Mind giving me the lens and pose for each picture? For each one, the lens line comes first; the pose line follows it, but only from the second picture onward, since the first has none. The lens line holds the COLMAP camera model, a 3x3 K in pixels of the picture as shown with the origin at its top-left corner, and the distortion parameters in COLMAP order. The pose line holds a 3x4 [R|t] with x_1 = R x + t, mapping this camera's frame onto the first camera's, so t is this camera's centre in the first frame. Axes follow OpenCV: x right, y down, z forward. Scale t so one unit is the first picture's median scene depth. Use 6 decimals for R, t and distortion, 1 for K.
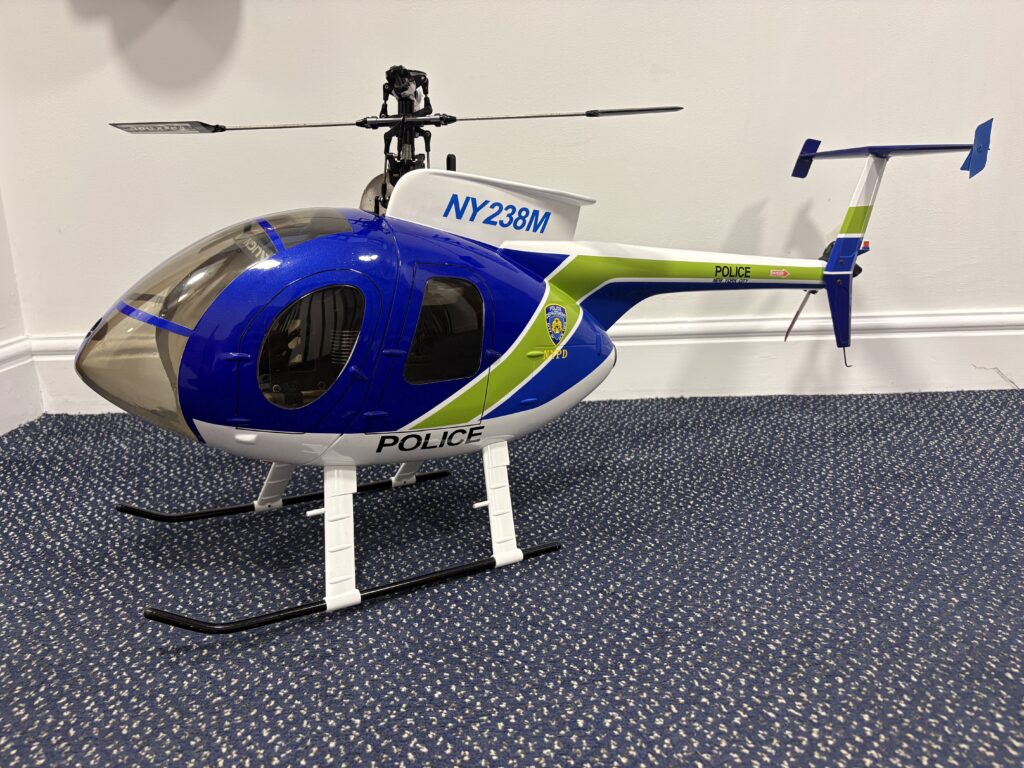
lens RADIAL K [[777.5, 0, 512.0], [0, 777.5, 384.0], [0, 0, 1]] dist [0.001851, -0.012454]
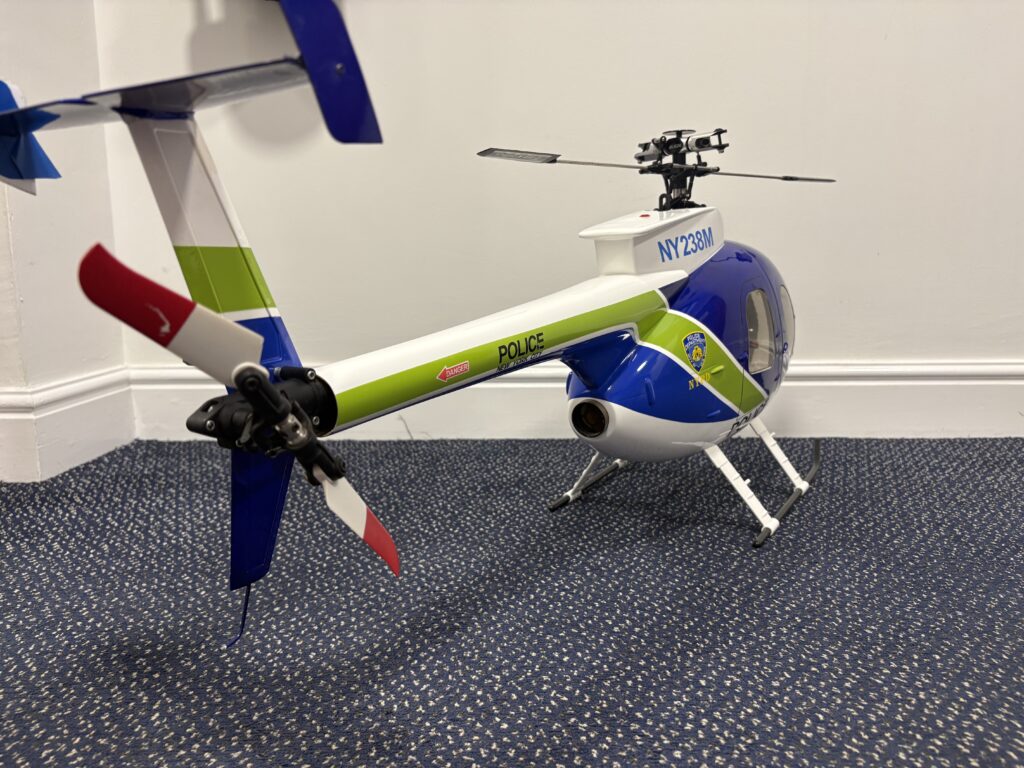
lens RADIAL K [[777.5, 0, 512.0], [0, 777.5, 384.0], [0, 0, 1]] dist [0.001851, -0.012454]
pose [[0.999567, 0.018651, -0.022744, -0.136678], [-0.020678, 0.995506, -0.092410, 0.105036], [0.020918, 0.092840, 0.995461, -0.109446]]
